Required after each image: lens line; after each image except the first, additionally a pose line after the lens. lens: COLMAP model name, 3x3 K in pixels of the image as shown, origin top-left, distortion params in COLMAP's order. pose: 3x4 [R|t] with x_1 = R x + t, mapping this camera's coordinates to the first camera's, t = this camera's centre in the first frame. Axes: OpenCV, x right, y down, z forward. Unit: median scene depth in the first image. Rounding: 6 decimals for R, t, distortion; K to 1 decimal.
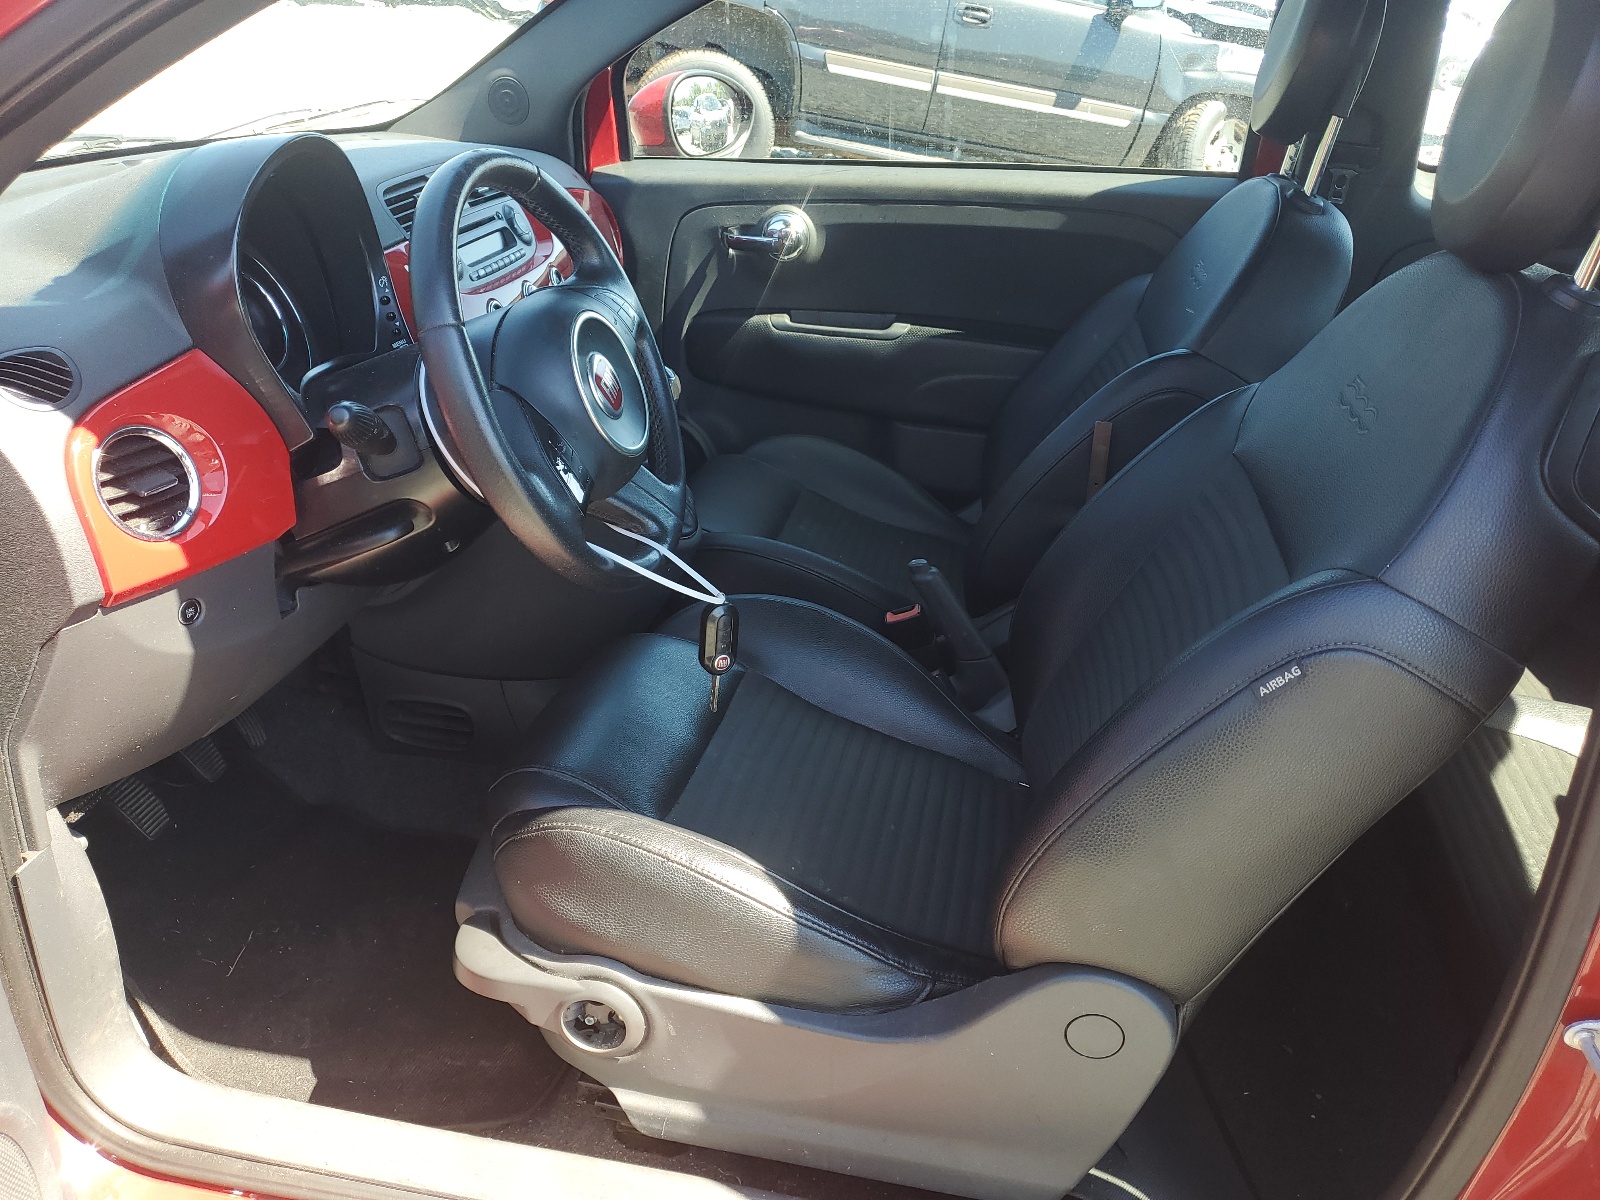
lens RADIAL K [[1194.9, 0, 800.0], [0, 1194.9, 600.0], [0, 0, 1]] dist [-0.007918, 0.000545]
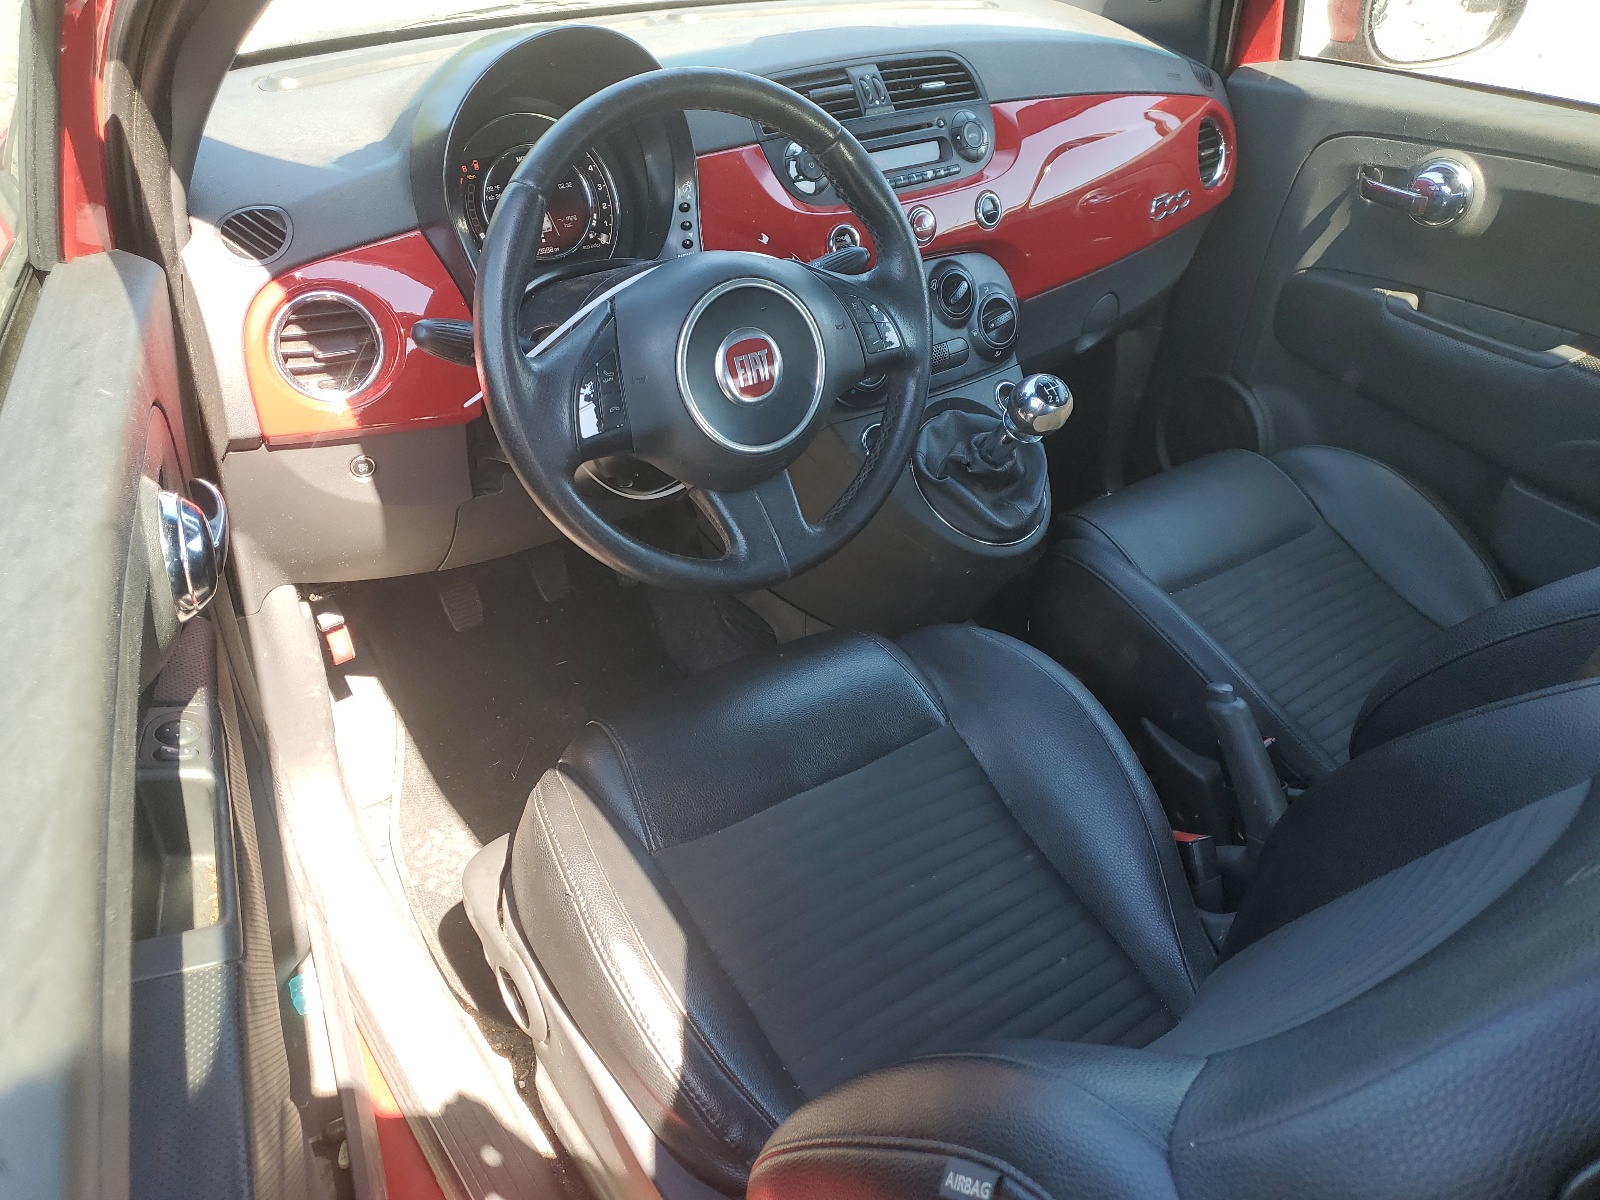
lens RADIAL K [[1194.9, 0, 800.0], [0, 1194.9, 600.0], [0, 0, 1]] dist [-0.007918, 0.000545]
pose [[0.731357, 0.375687, -0.569190, 0.298156], [-0.303734, 0.926682, 0.221375, -0.160000], [0.610625, 0.010978, 0.791844, 0.250494]]
